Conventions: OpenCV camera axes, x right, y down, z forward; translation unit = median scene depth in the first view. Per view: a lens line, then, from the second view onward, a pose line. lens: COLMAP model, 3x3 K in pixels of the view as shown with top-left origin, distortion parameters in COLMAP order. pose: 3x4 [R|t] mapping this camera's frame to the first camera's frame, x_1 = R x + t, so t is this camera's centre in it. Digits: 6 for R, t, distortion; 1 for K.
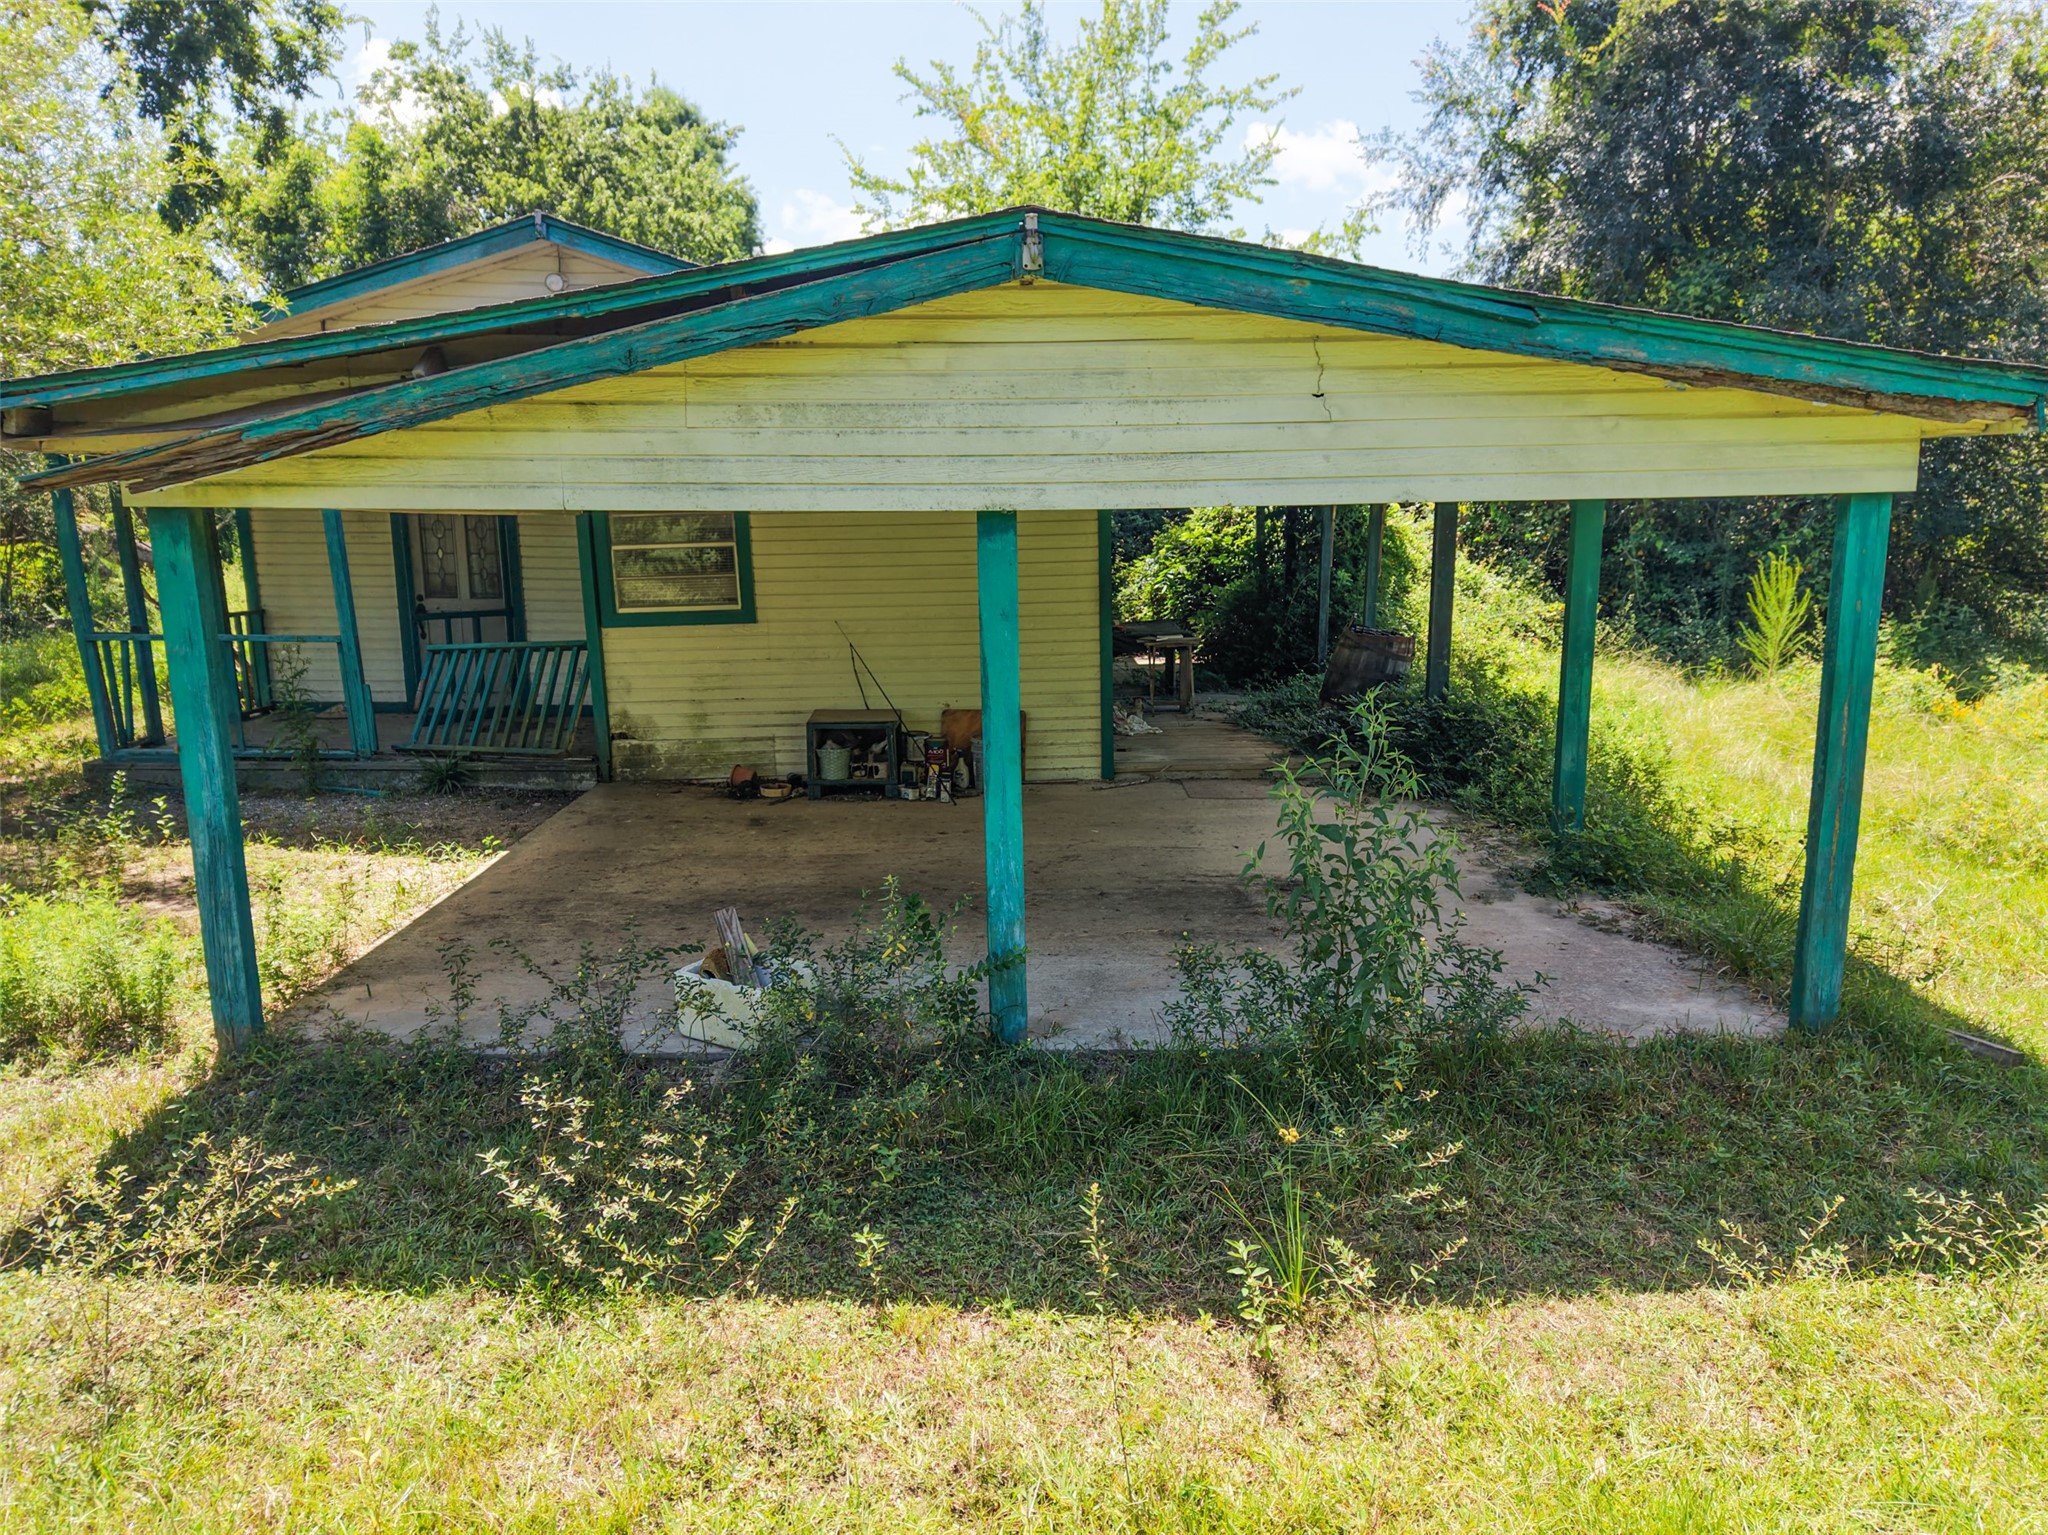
lens RADIAL K [[1254.5, 0, 1045.4], [0, 1254.5, 742.4], [0, 0, 1]] dist [0.006805, -0.000342]
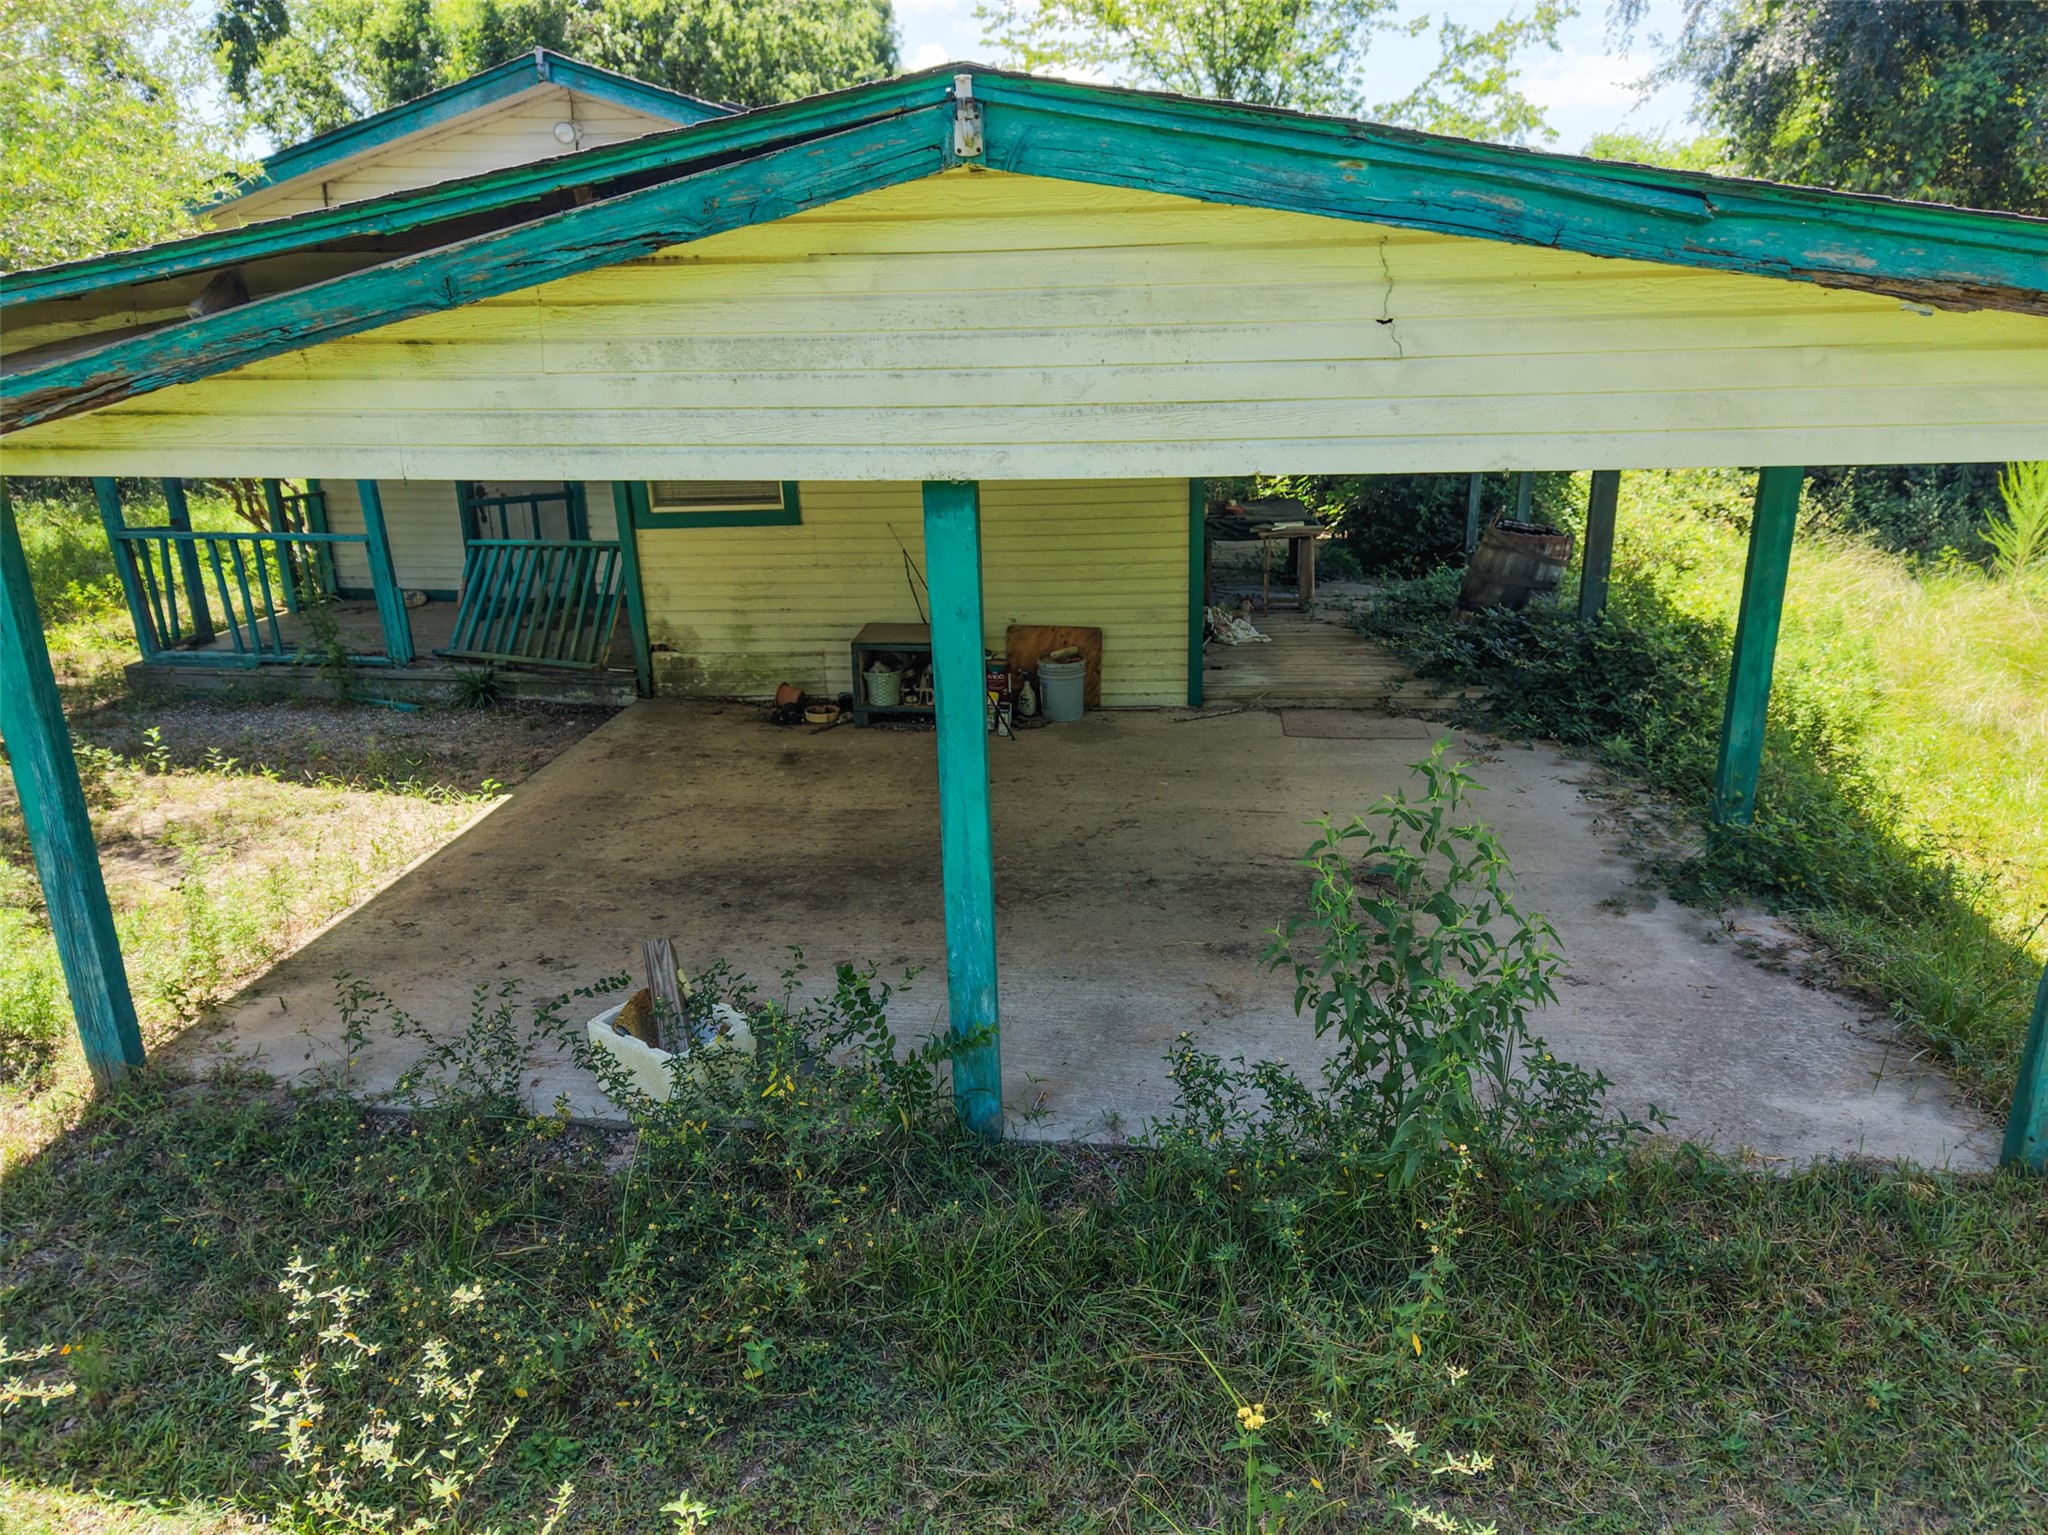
lens RADIAL K [[1327.1, 0, 1024.0], [0, 1327.1, 767.5], [0, 0, 1]] dist [0.007927, -0.007671]
pose [[0.993741, 0.025475, -0.108762, 0.068154], [-0.012662, 0.993063, 0.116903, -0.073357], [0.110986, -0.114794, 0.987170, 0.134047]]
